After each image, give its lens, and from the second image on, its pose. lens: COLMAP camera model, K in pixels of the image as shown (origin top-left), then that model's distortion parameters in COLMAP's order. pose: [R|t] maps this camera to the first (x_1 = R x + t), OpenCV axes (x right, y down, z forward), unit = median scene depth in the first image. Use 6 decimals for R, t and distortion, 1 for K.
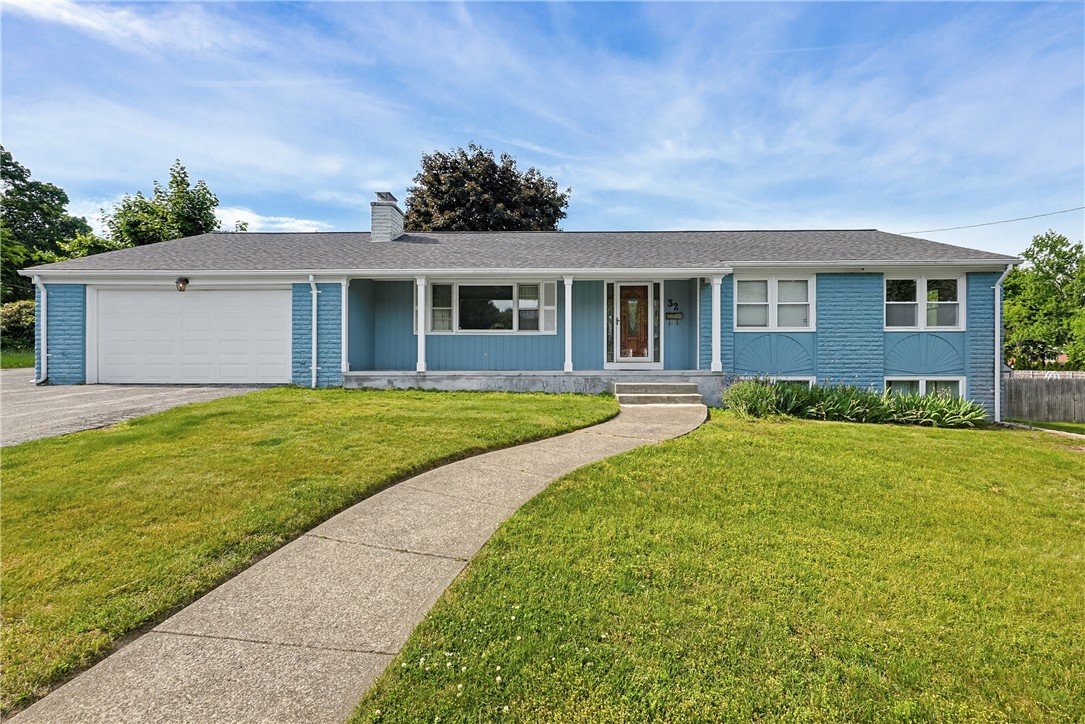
lens RADIAL K [[457.1, 0, 548.5], [0, 457.1, 371.1], [0, 0, 1]] dist [-0.000277, 0.000156]
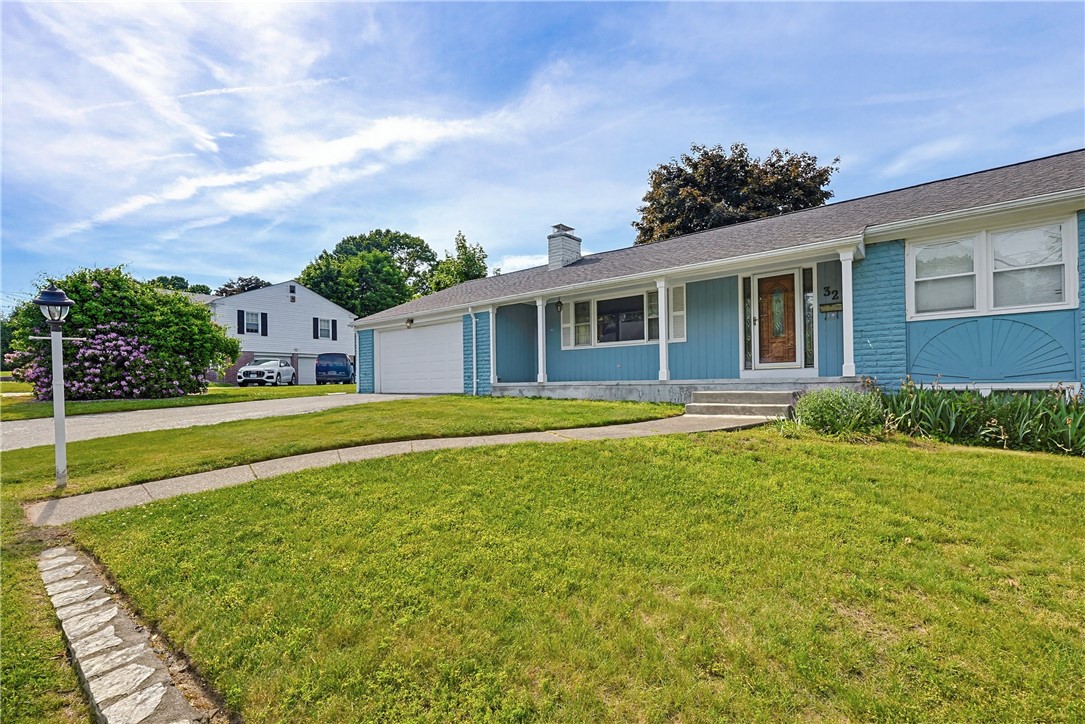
lens RADIAL K [[479.4, 0, 541.5], [0, 479.4, 388.2], [0, 0, 1]] dist [0.000647, 0.000136]
pose [[0.784897, -0.005670, -0.619600, 0.388738], [0.000547, 0.999964, -0.008458, 0.022212], [0.619626, 0.006300, 0.784872, 0.062026]]
